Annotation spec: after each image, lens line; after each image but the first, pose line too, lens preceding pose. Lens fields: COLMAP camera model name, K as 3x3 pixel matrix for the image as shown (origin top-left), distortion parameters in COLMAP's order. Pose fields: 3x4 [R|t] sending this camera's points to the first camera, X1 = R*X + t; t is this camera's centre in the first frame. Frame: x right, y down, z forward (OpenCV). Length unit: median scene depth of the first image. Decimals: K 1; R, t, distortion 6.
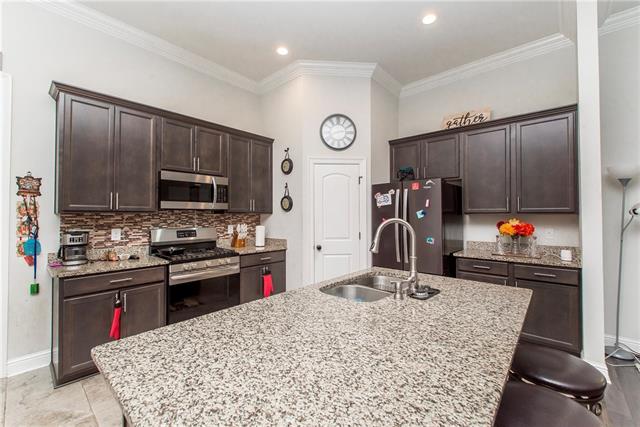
lens RADIAL K [[270.0, 0, 323.2], [0, 270.0, 209.2], [0, 0, 1]] dist [0.007274, -0.004319]
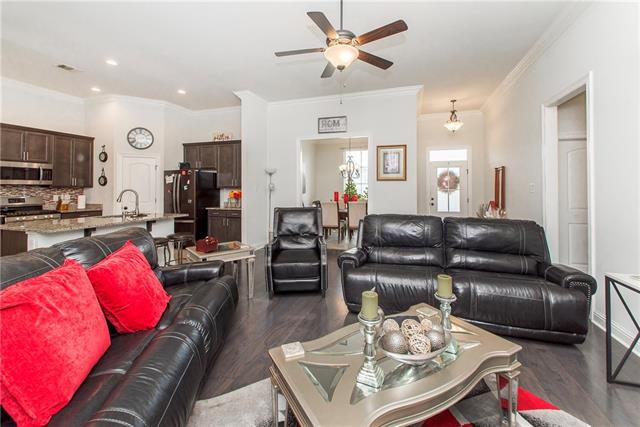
lens RADIAL K [[270.0, 0, 324.3], [0, 270.0, 182.4], [0, 0, 1]] dist [0.007274, -0.004319]
pose [[0.916629, 0.007258, 0.399674, 0.475649], [-0.007019, 0.999973, -0.002061, -0.019880], [-0.399678, -0.000916, 0.916655, -1.092183]]
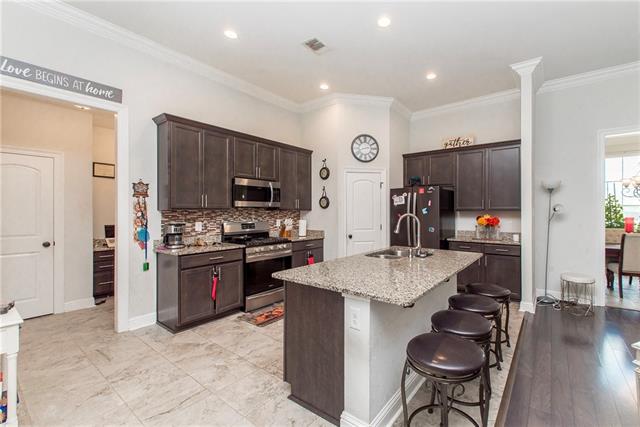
lens RADIAL K [[270.0, 0, 364.7], [0, 270.0, 210.1], [0, 0, 1]] dist [0.007274, -0.004319]
pose [[0.993457, 0.001746, 0.114189, -0.105192], [-0.003687, 0.999852, 0.016789, -0.008231], [-0.114143, -0.017100, 0.993317, -0.337605]]
